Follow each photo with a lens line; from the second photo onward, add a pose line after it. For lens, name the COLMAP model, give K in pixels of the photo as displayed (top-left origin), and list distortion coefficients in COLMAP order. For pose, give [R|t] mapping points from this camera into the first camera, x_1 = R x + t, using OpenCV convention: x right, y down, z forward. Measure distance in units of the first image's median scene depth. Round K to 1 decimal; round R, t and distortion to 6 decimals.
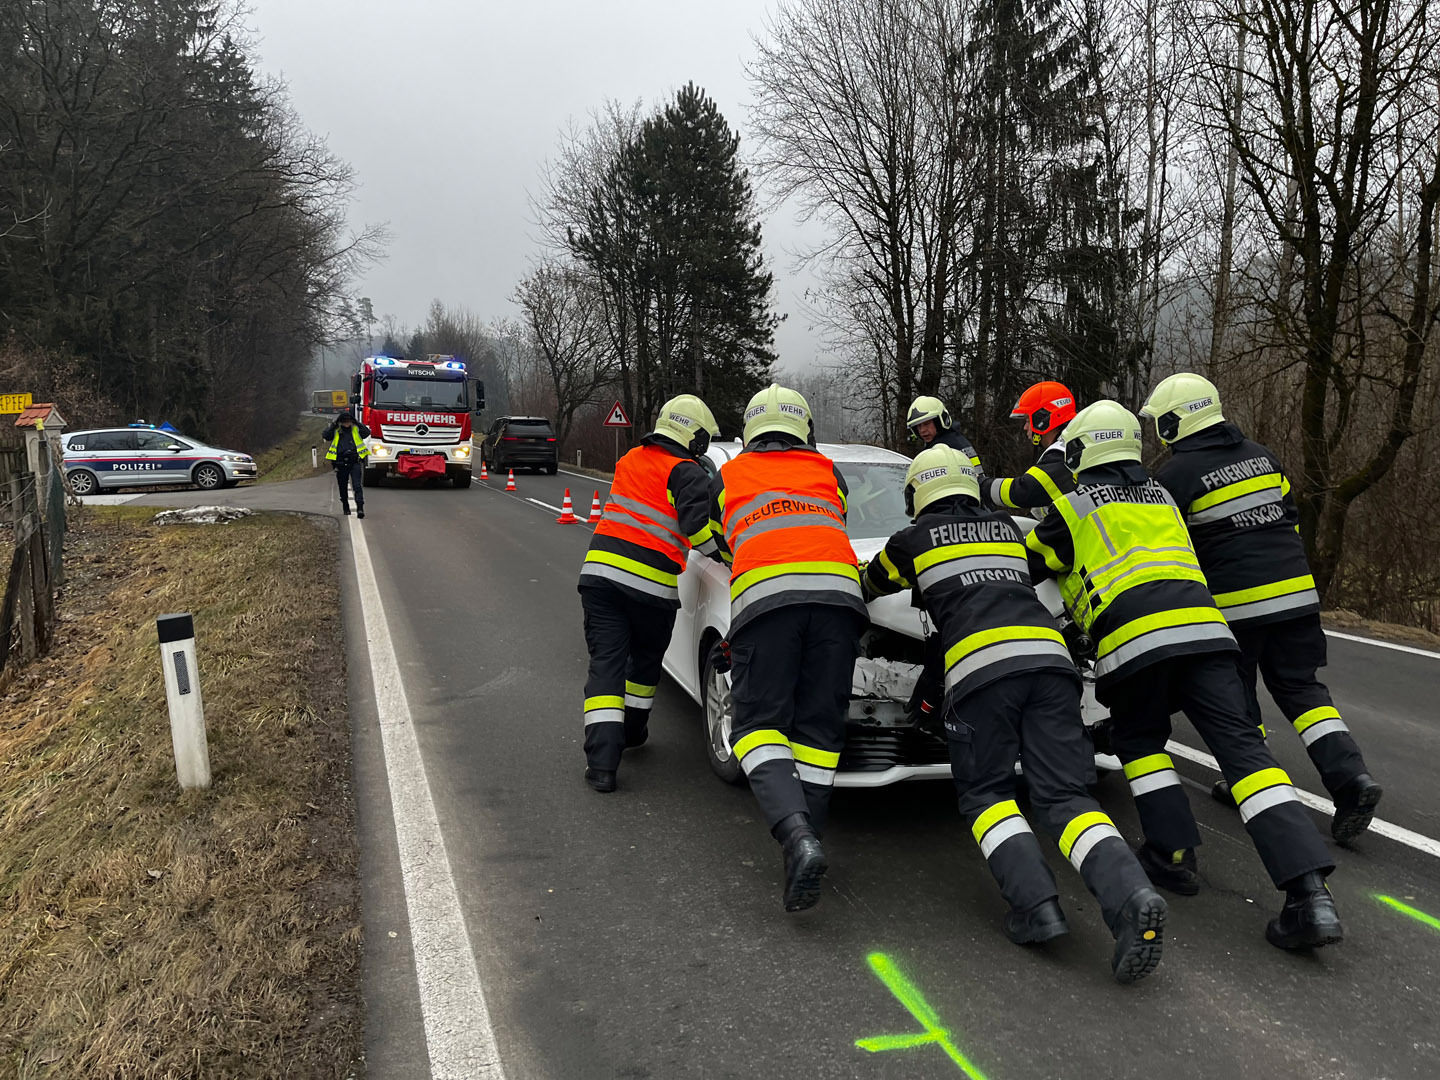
lens RADIAL K [[1089.4, 0, 745.2], [0, 1089.4, 538.8], [0, 0, 1]] dist [0.072399, -0.103168]
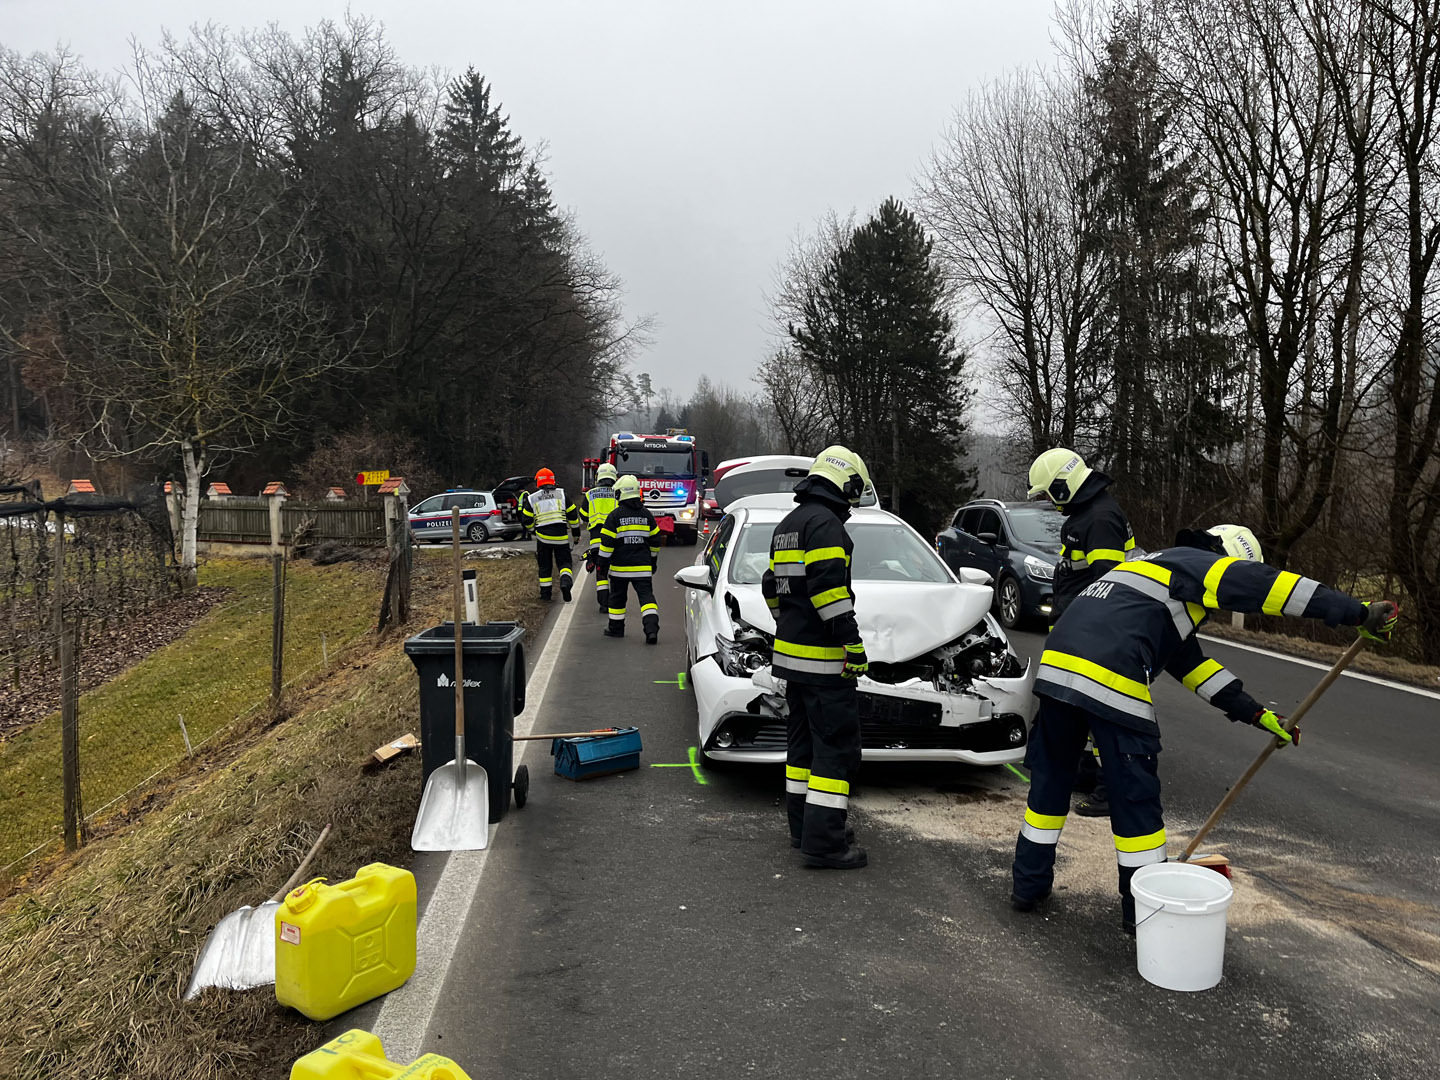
lens RADIAL K [[1089.4, 0, 745.2], [0, 1089.4, 538.8], [0, 0, 1]] dist [0.072399, -0.103168]
pose [[0.971190, 0.006053, -0.238230, 0.073645], [-0.019457, 0.998354, -0.053955, 0.012916], [0.237512, 0.057036, 0.969709, -0.136411]]
